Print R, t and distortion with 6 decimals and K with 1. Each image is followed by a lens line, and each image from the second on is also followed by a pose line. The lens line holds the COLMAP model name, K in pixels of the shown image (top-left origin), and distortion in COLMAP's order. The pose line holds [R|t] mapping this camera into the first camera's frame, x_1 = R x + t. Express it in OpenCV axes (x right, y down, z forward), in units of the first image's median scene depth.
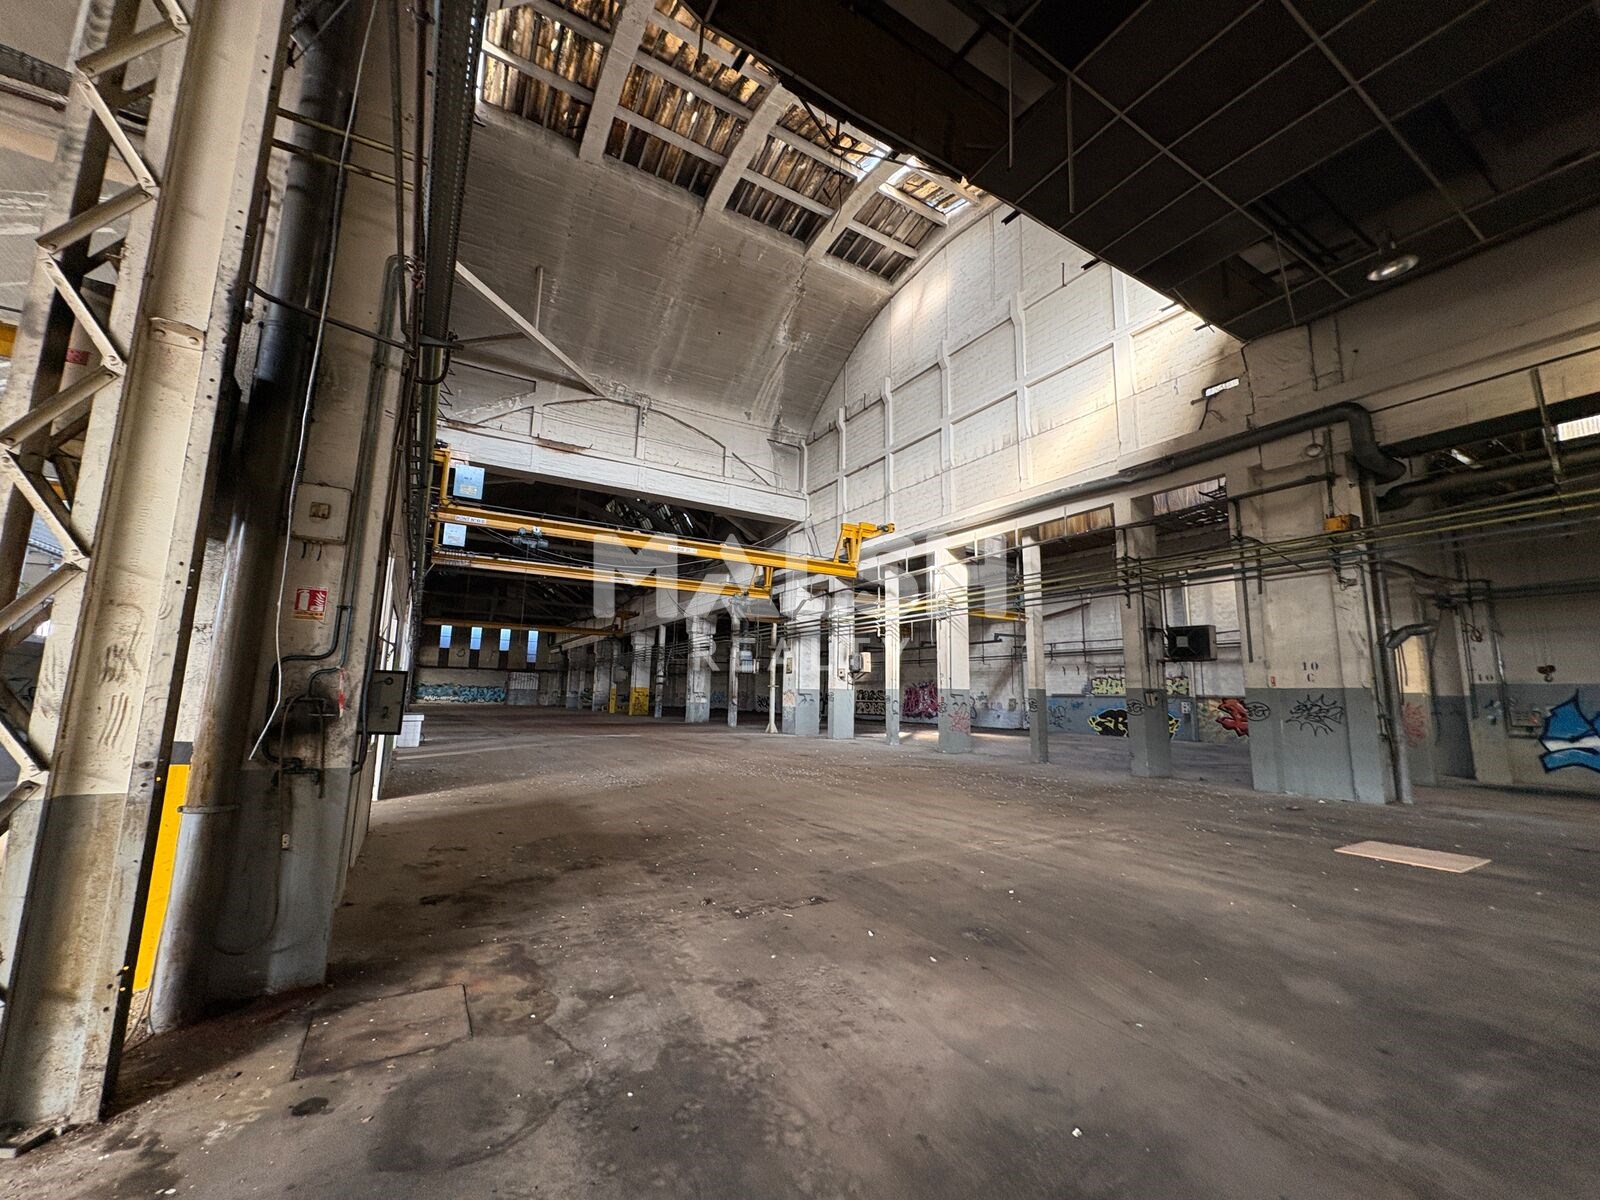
lens RADIAL K [[628.7, 0, 793.6], [0, 628.7, 599.2], [0, 0, 1]] dist [0.000270, 0.000785]
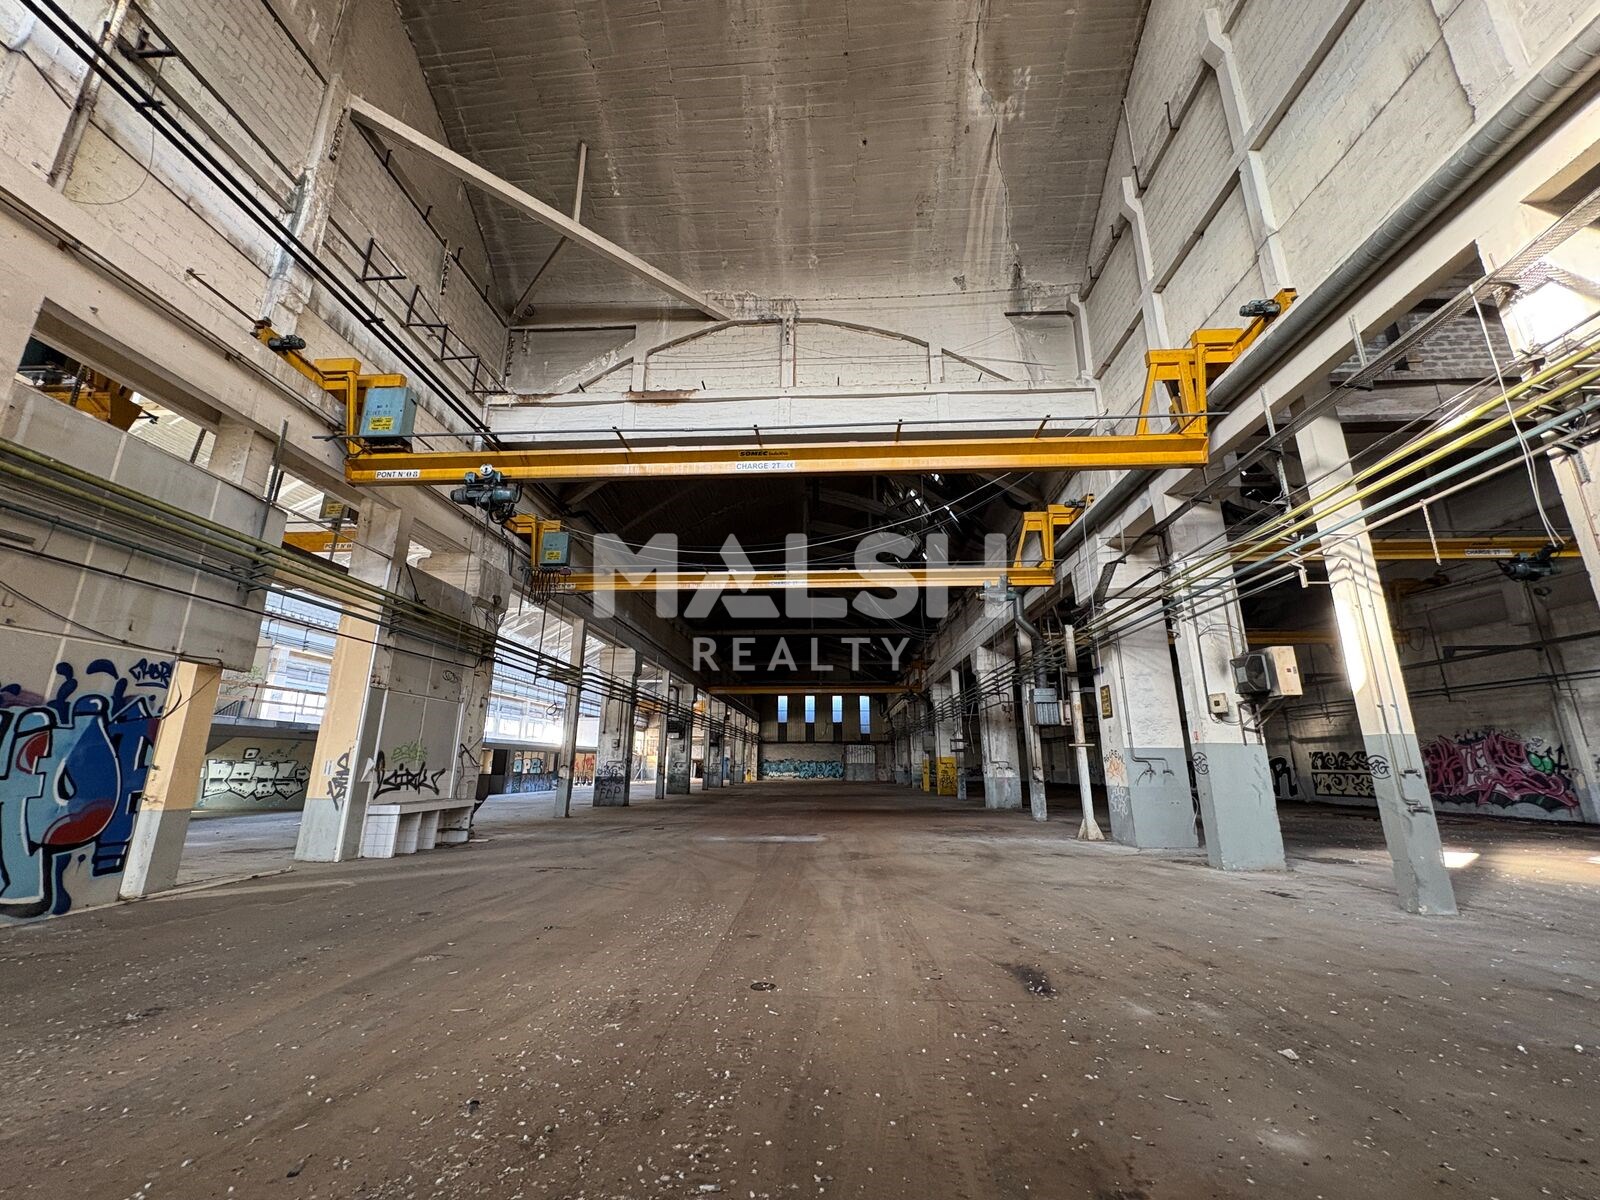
lens RADIAL K [[628.7, 0, 802.7], [0, 628.7, 598.7], [0, 0, 1]] dist [0.000270, 0.000785]
pose [[0.835570, -0.158965, -0.525884, 0.068618], [0.099088, 0.985131, -0.140348, 0.071527], [0.540375, 0.065162, 0.838897, 0.446654]]
